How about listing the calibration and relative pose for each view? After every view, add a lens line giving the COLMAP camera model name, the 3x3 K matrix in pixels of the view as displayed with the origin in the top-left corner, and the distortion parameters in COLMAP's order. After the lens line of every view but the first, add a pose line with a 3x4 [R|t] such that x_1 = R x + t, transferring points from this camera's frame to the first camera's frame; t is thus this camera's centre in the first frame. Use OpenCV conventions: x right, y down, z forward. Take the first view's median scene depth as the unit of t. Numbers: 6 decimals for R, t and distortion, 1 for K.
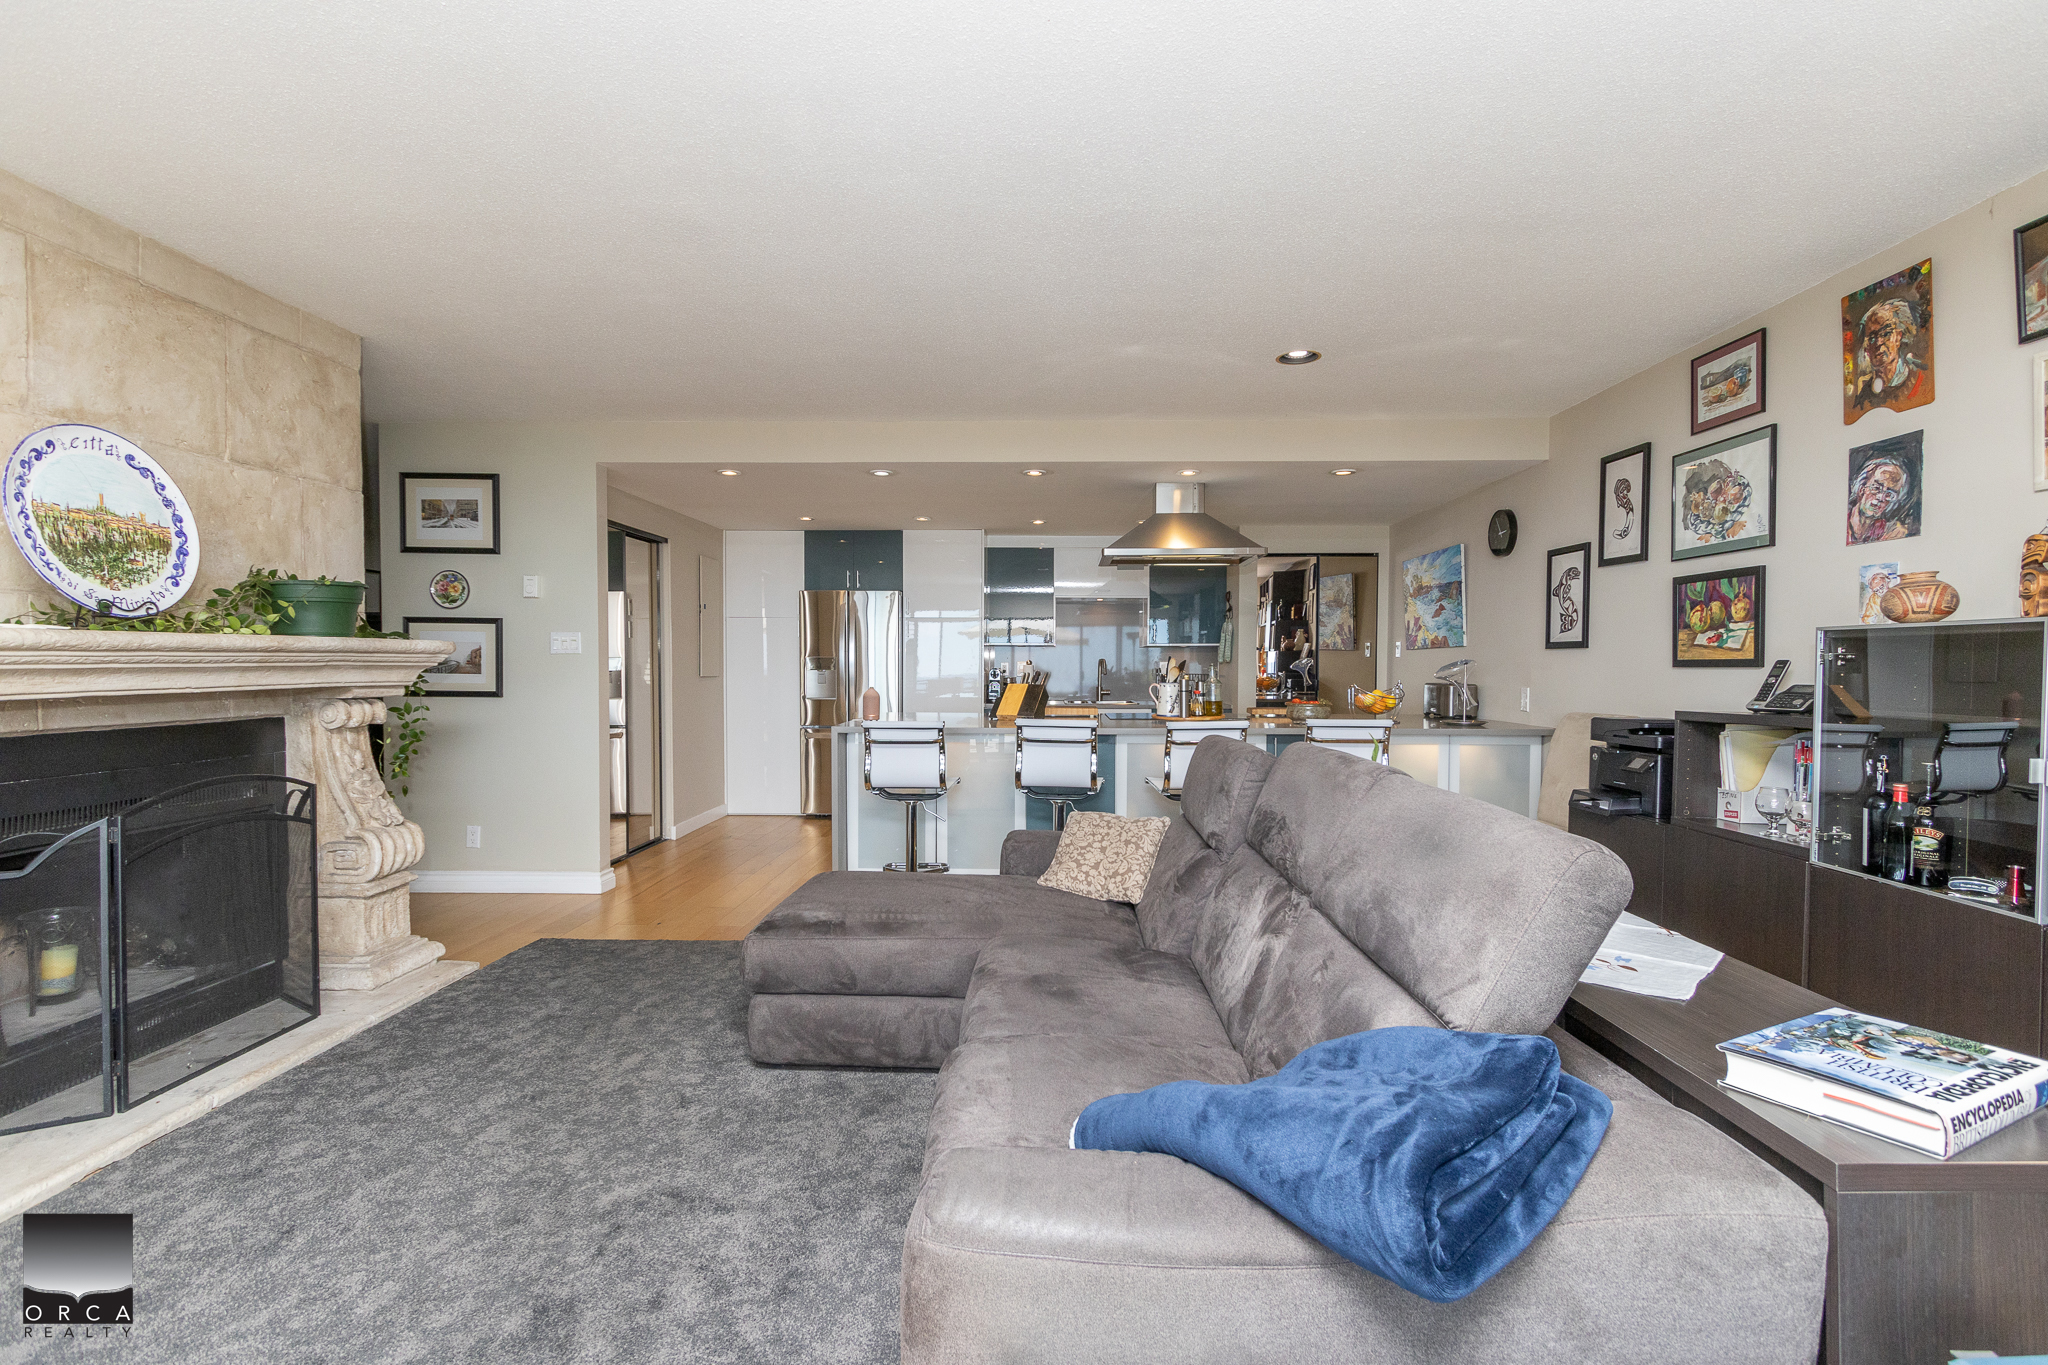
lens RADIAL K [[940.7, 0, 1031.5], [0, 940.7, 689.5], [0, 0, 1]] dist [0.007573, -0.003862]
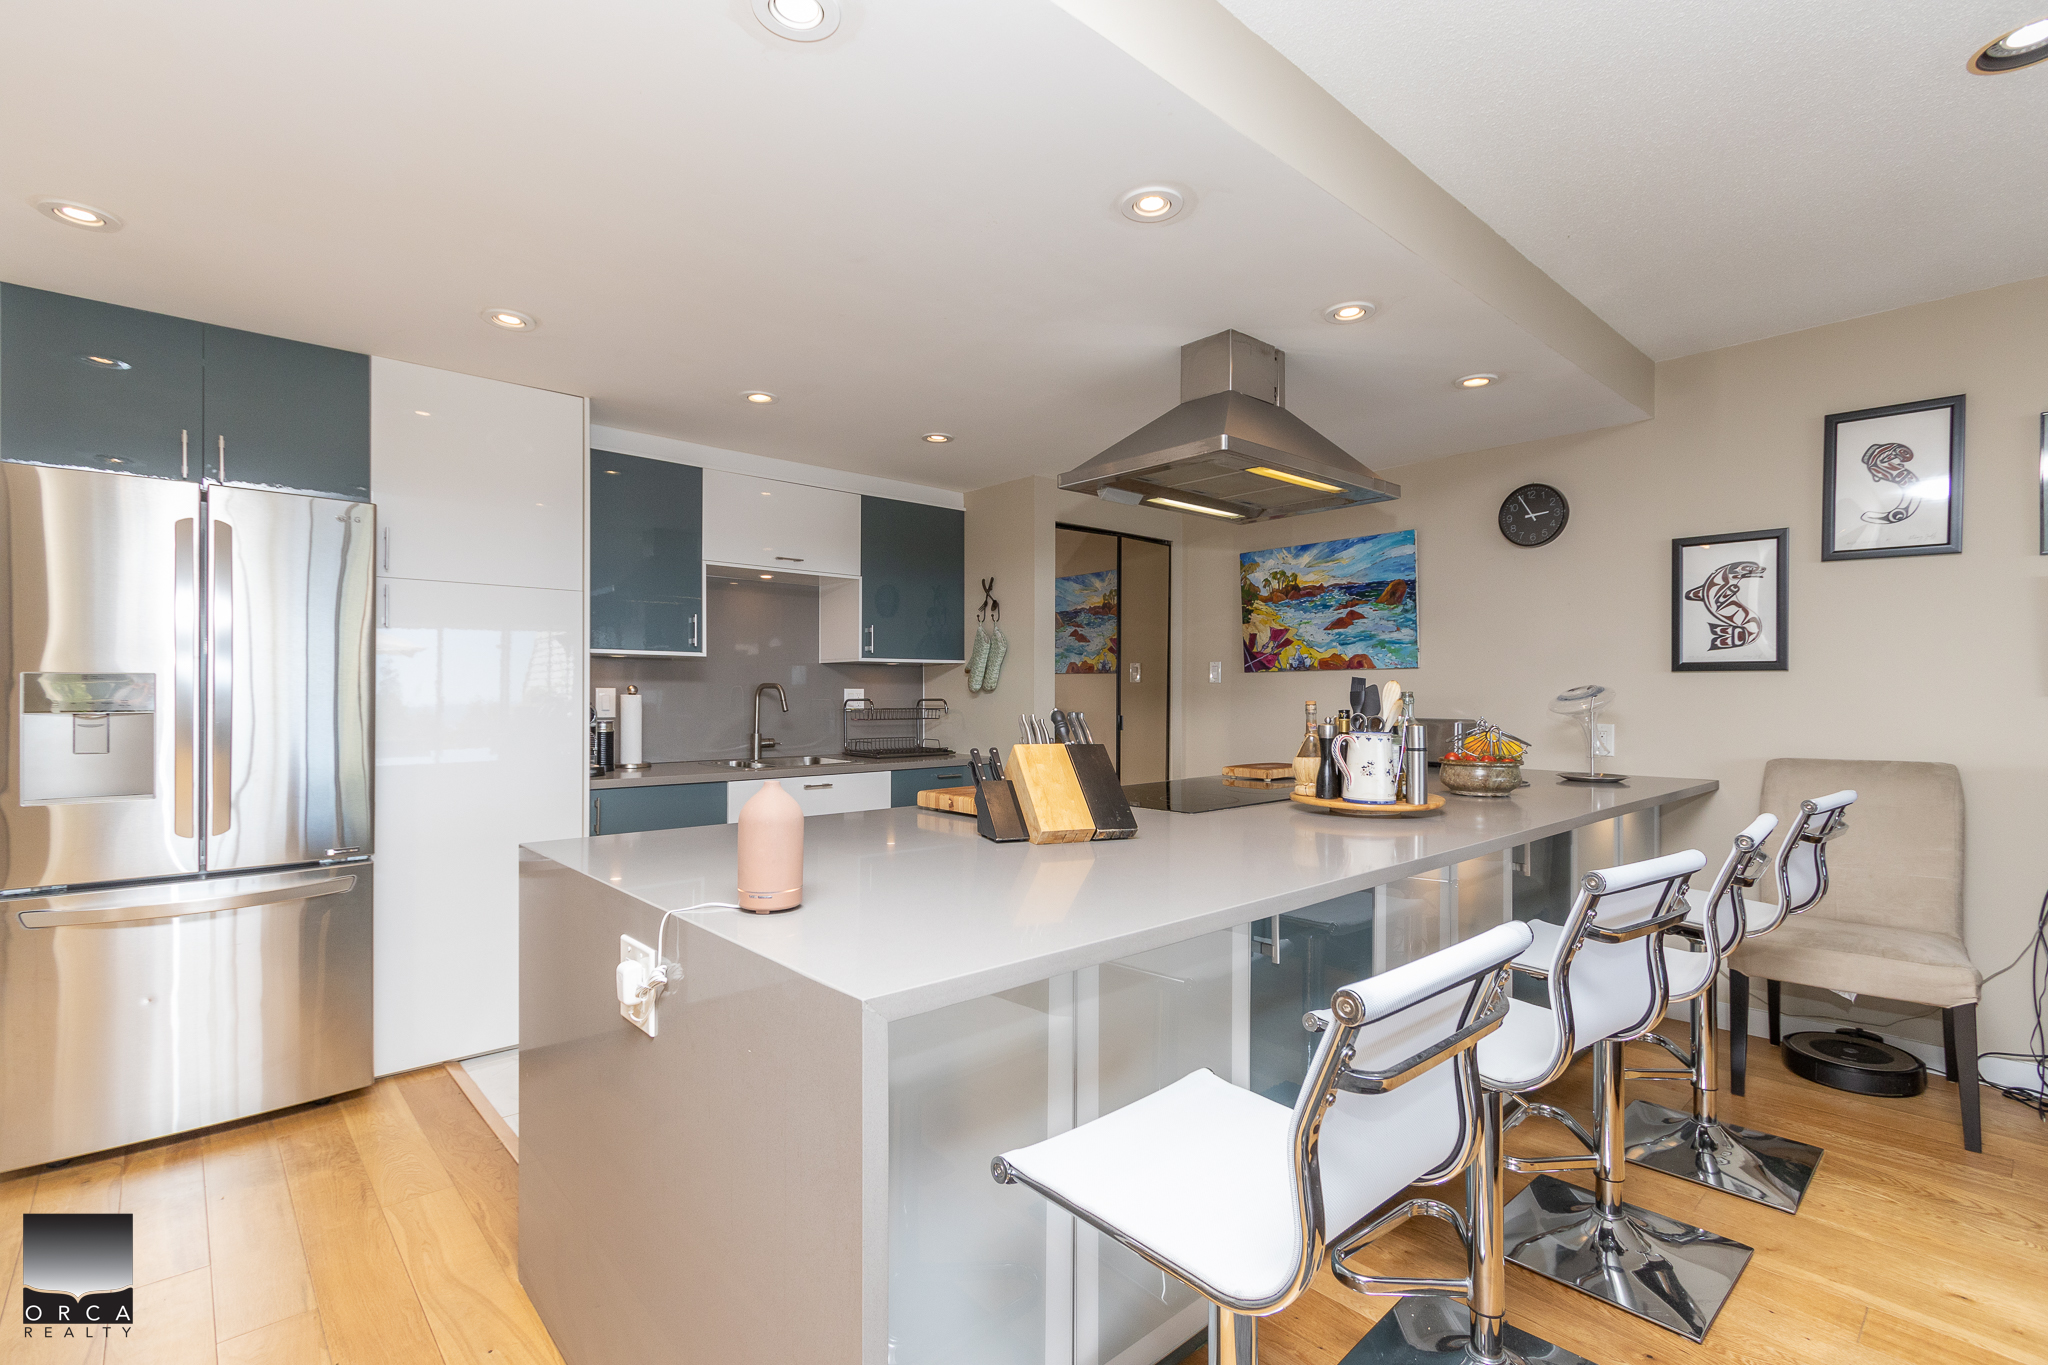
lens RADIAL K [[940.7, 0, 1031.5], [0, 940.7, 689.5], [0, 0, 1]] dist [0.007573, -0.003862]
pose [[0.720662, 0.000540, 0.693287, -0.475416], [0.019536, 0.999587, -0.021085, -0.033799], [-0.693011, 0.028739, 0.720354, 1.181442]]
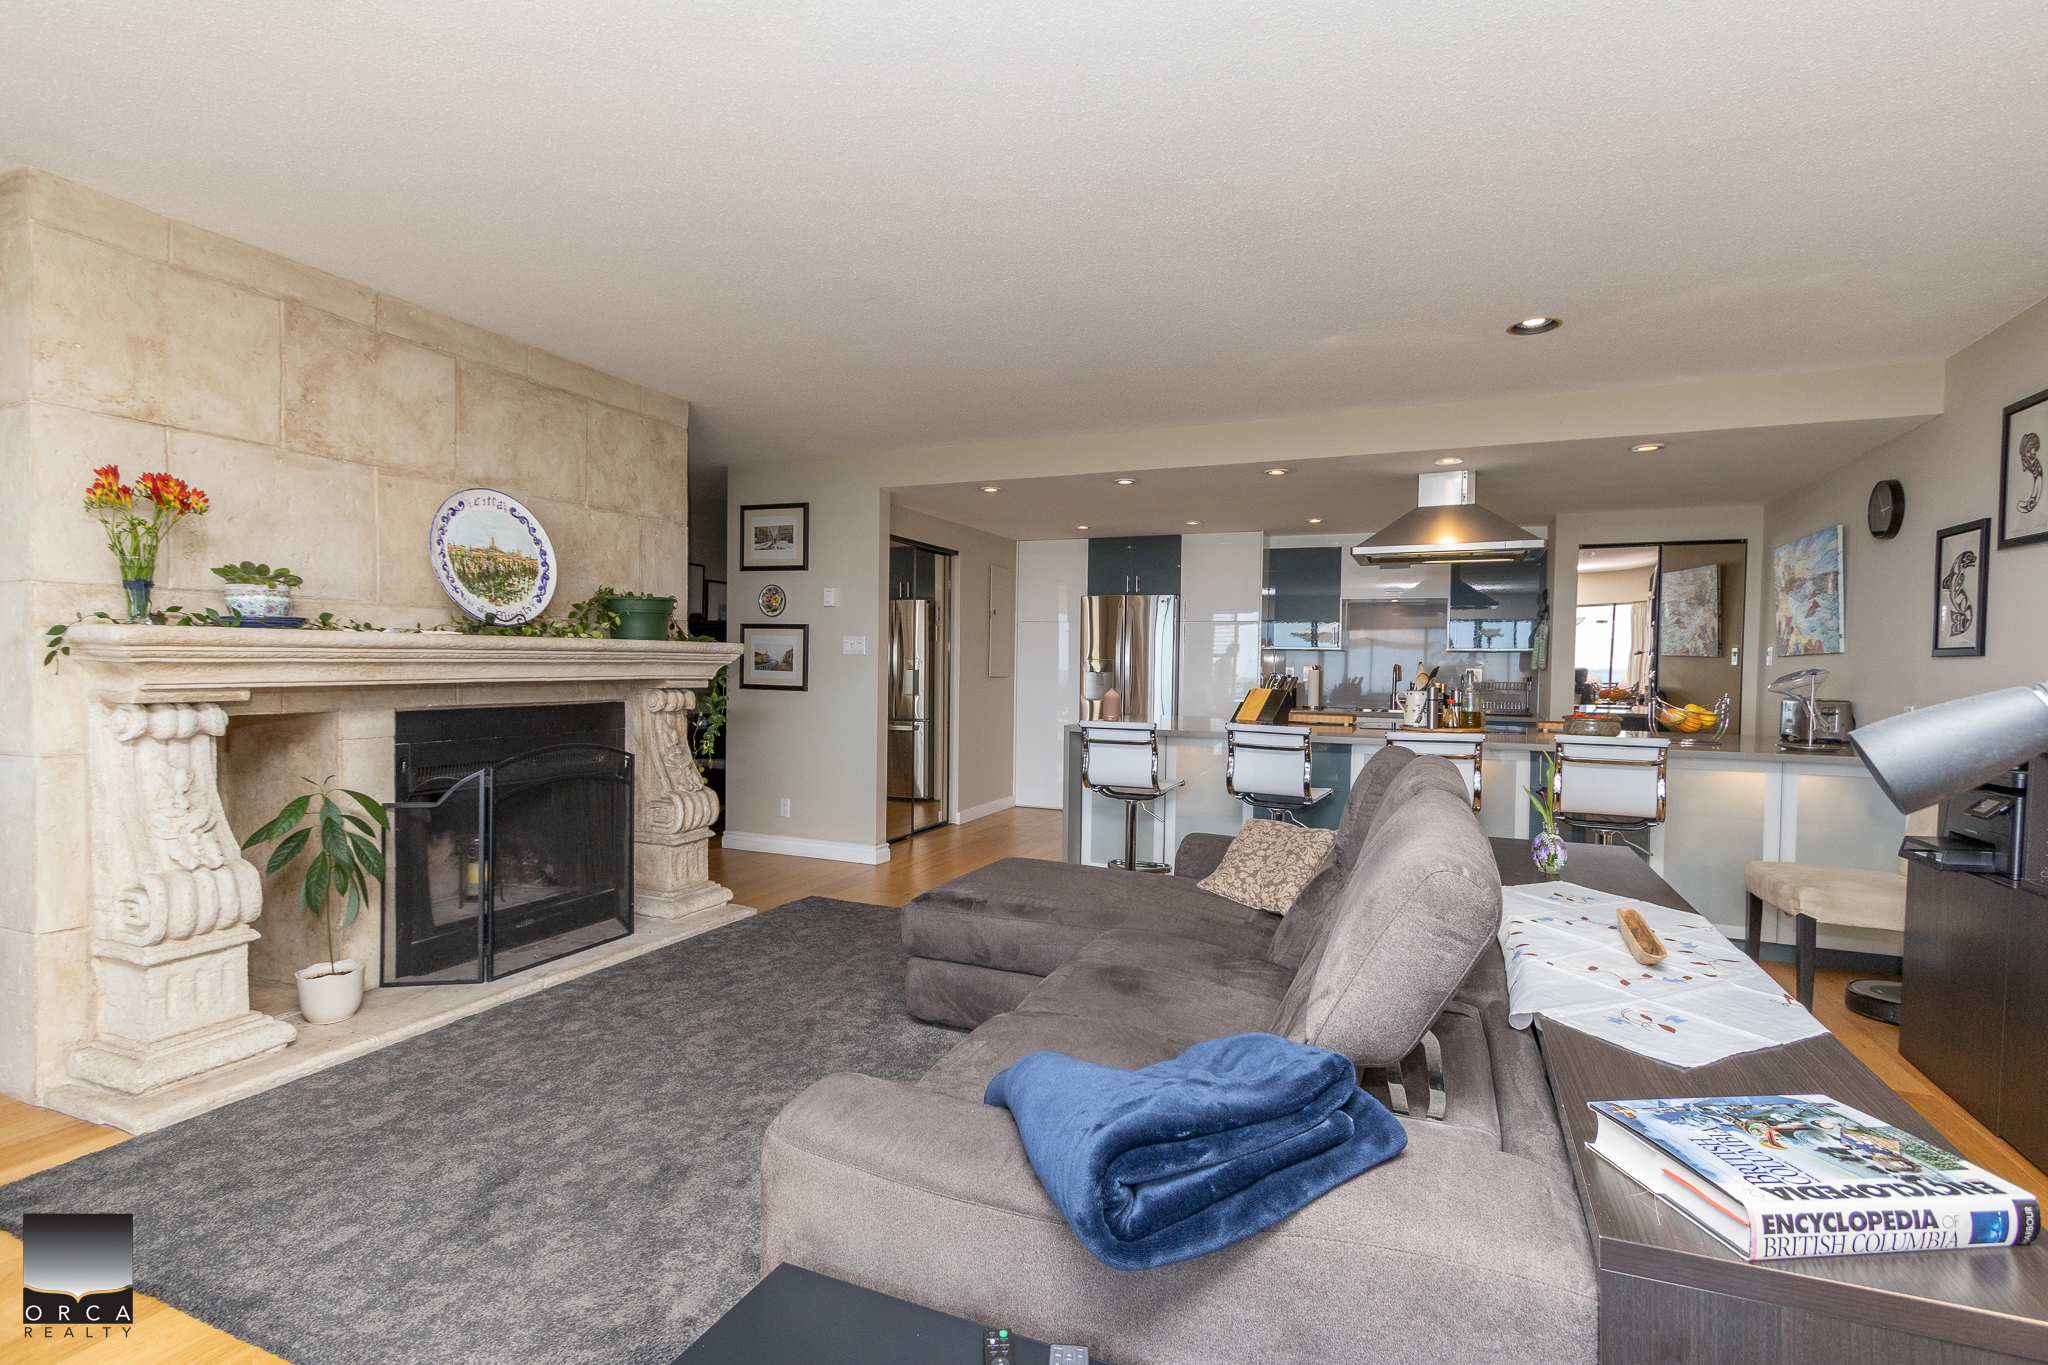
lens RADIAL K [[952.0, 0, 1031.4], [0, 952.0, 689.7], [0, 0, 1]] dist [0.009811, -0.006604]
pose [[0.928926, 0.020254, -0.369711, 0.212583], [-0.021820, 0.999762, -0.000054, 0.000488], [0.369621, 0.008117, 0.929147, -0.010518]]
